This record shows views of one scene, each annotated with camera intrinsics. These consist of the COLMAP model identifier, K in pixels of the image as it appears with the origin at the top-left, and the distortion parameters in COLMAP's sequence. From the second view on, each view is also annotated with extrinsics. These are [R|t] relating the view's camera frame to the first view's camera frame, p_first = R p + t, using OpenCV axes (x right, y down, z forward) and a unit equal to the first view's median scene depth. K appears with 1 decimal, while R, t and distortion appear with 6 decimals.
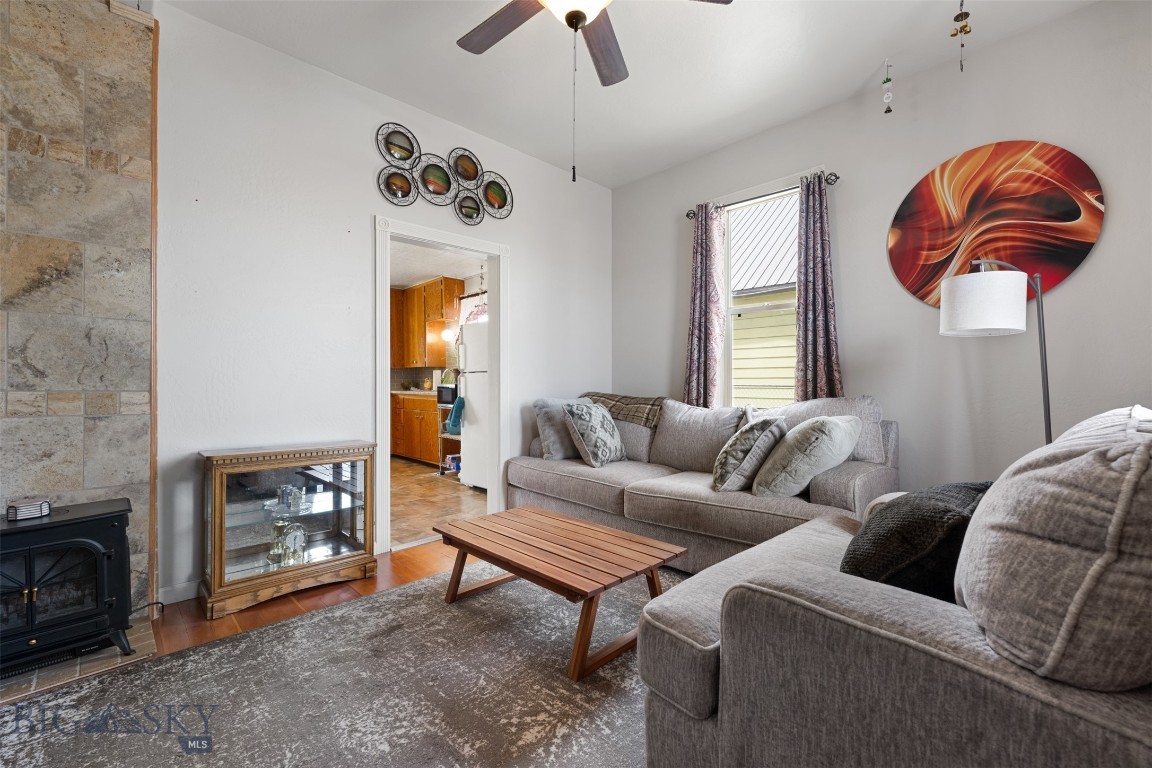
lens RADIAL K [[476.5, 0, 595.1], [0, 476.5, 382.8], [0, 0, 1]] dist [0.001749, 0.000553]
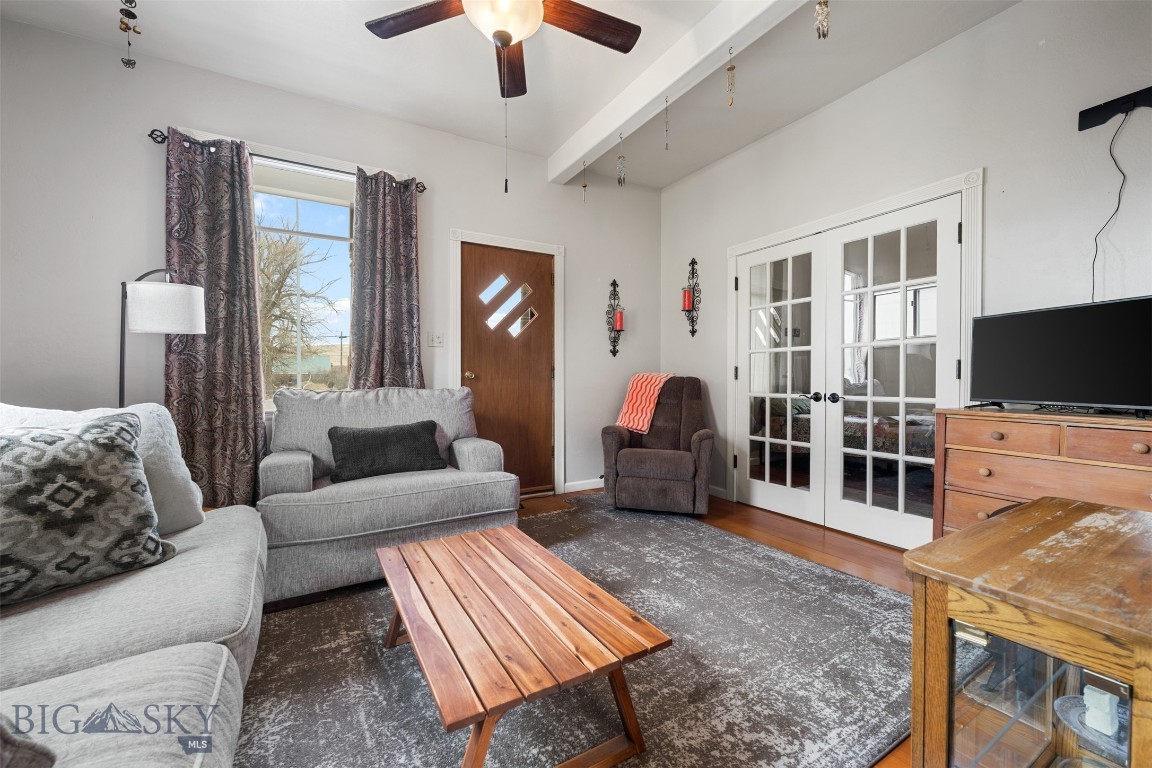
lens RADIAL K [[462.4, 0, 565.2], [0, 462.4, 385.9], [0, 0, 1]] dist [-0.003653, 0.001333]
pose [[-0.957632, 0.003727, 0.287971, -0.283717], [0.007591, 0.999896, 0.012302, 0.007080], [-0.287895, 0.013967, -0.957560, 1.148555]]
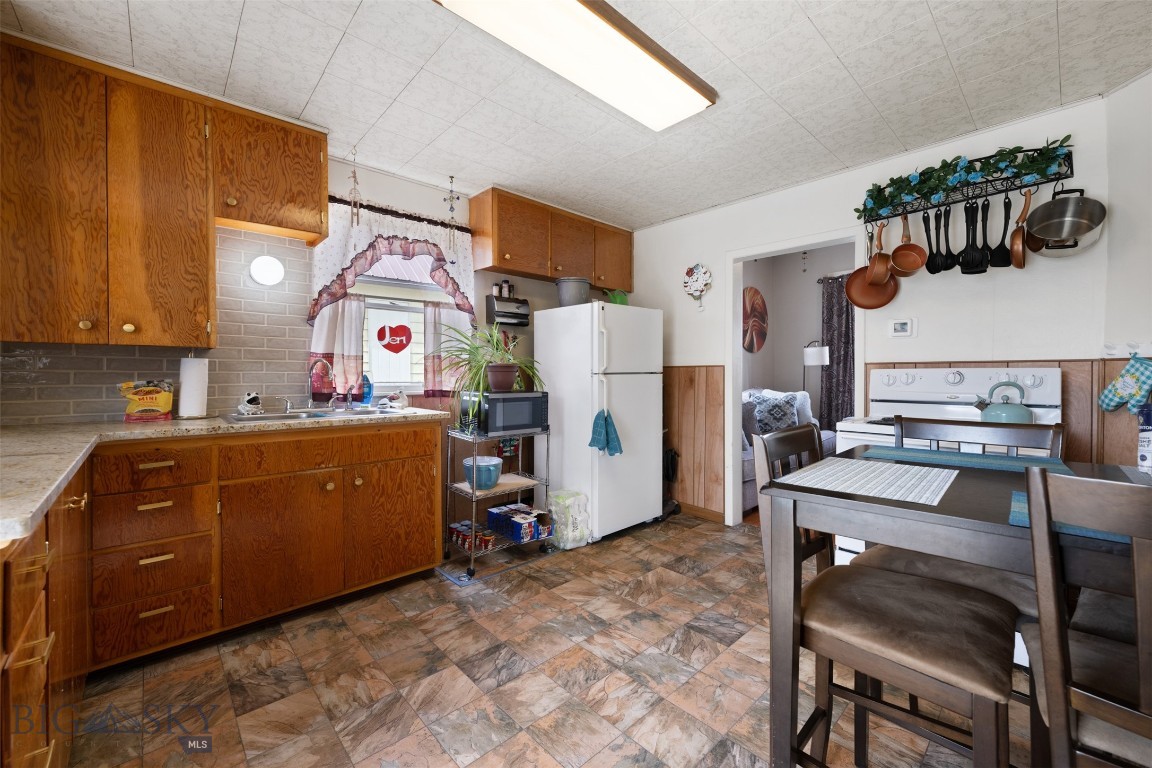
lens RADIAL K [[462.4, 0, 571.5], [0, 462.4, 376.6], [0, 0, 1]] dist [-0.003653, 0.001333]
pose [[0.063177, -0.005288, 0.997988, -1.375950], [0.000856, 0.999986, 0.005244, -0.031671], [-0.998002, 0.000523, 0.063181, 1.498159]]
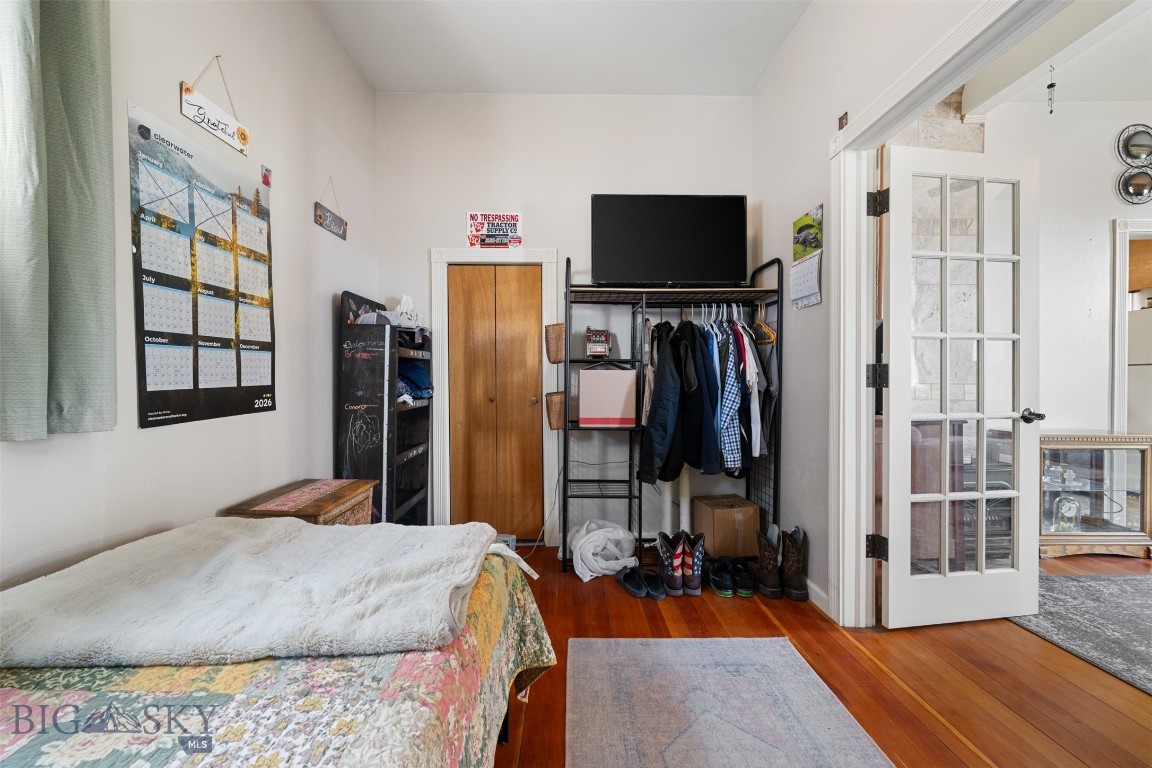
lens RADIAL K [[462.4, 0, 577.4], [0, 462.4, 381.7], [0, 0, 1]] dist [-0.003653, 0.001333]
pose [[0.713239, 0.005499, -0.700899, -0.540363], [0.003577, 0.999928, 0.011485, -0.006376], [0.700912, -0.010699, 0.713168, -0.518441]]
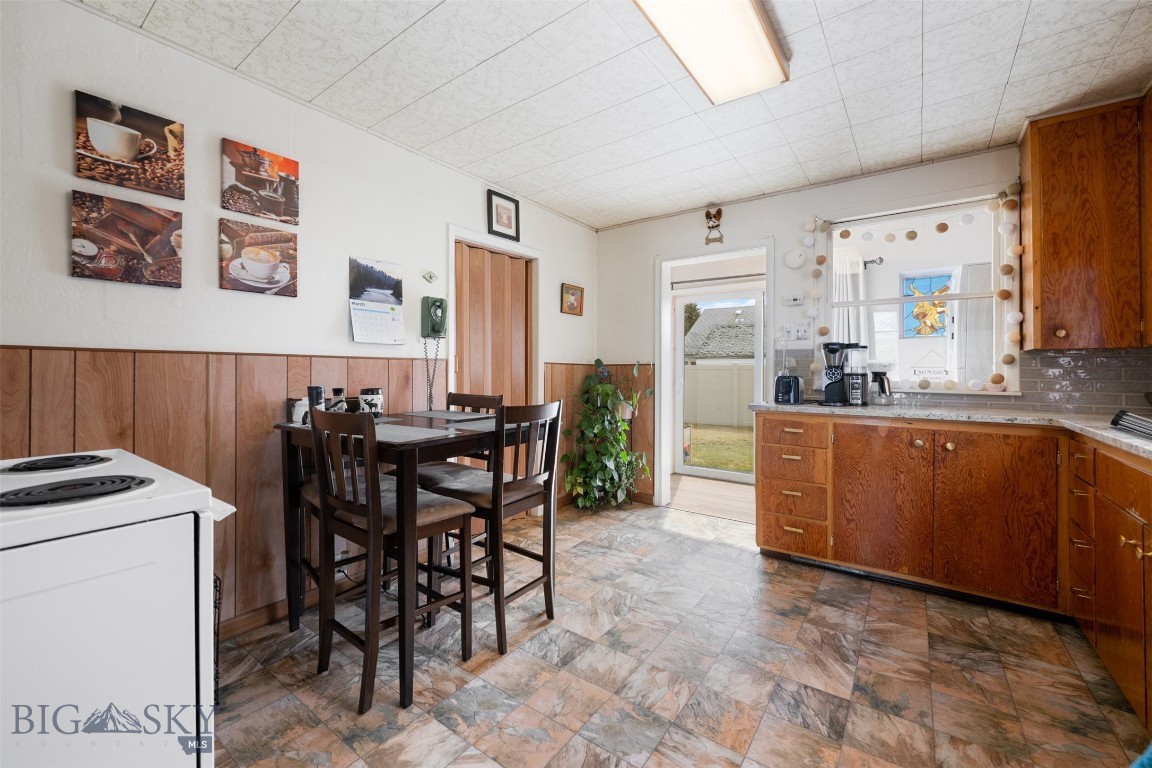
lens RADIAL K [[462.4, 0, 571.8], [0, 462.4, 370.6], [0, 0, 1]] dist [-0.003653, 0.001333]
pose [[0.125824, -0.002406, -0.992050, -0.332857], [-0.005183, 0.999982, -0.003082, -0.026444], [0.992039, 0.005530, 0.125809, 1.310482]]
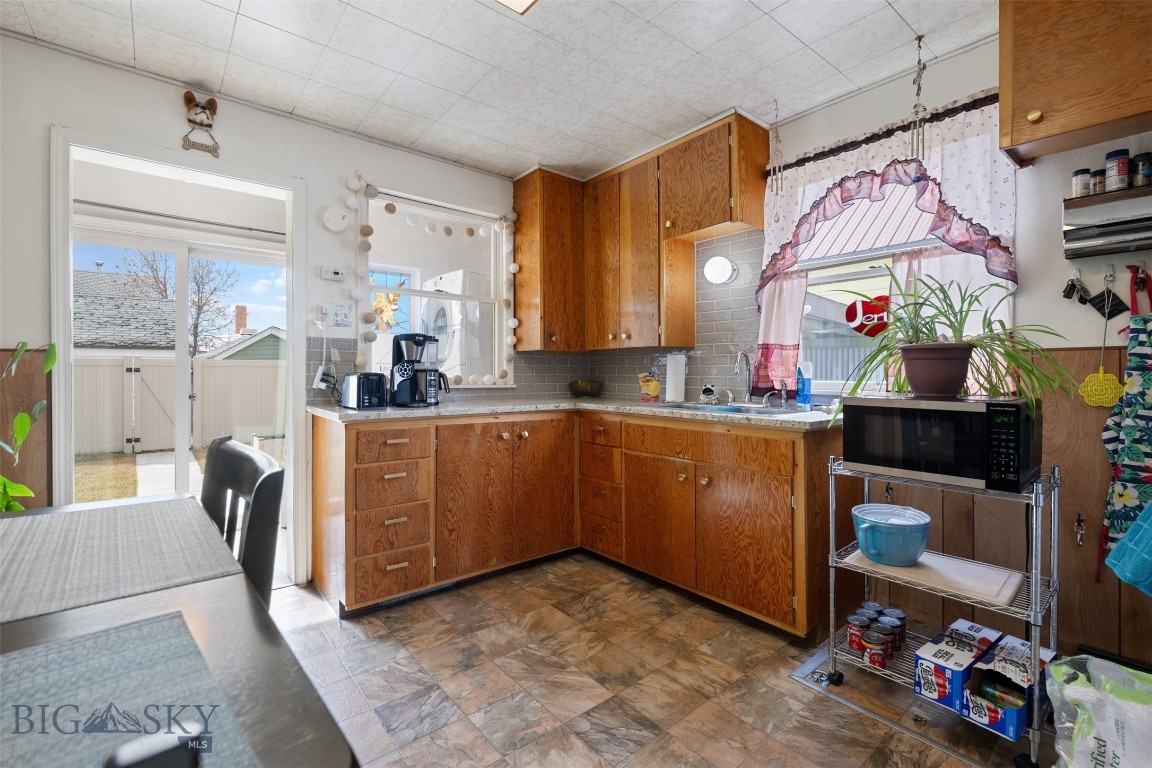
lens RADIAL K [[512.1, 0, 570.9], [0, 512.1, 376.8], [0, 0, 1]] dist [0.000124, -0.001093]
pose [[0.992256, 0.004133, -0.124143, -0.781843], [-0.003160, 0.999963, 0.008034, -0.021754], [0.124172, -0.007580, 0.992232, 1.115076]]
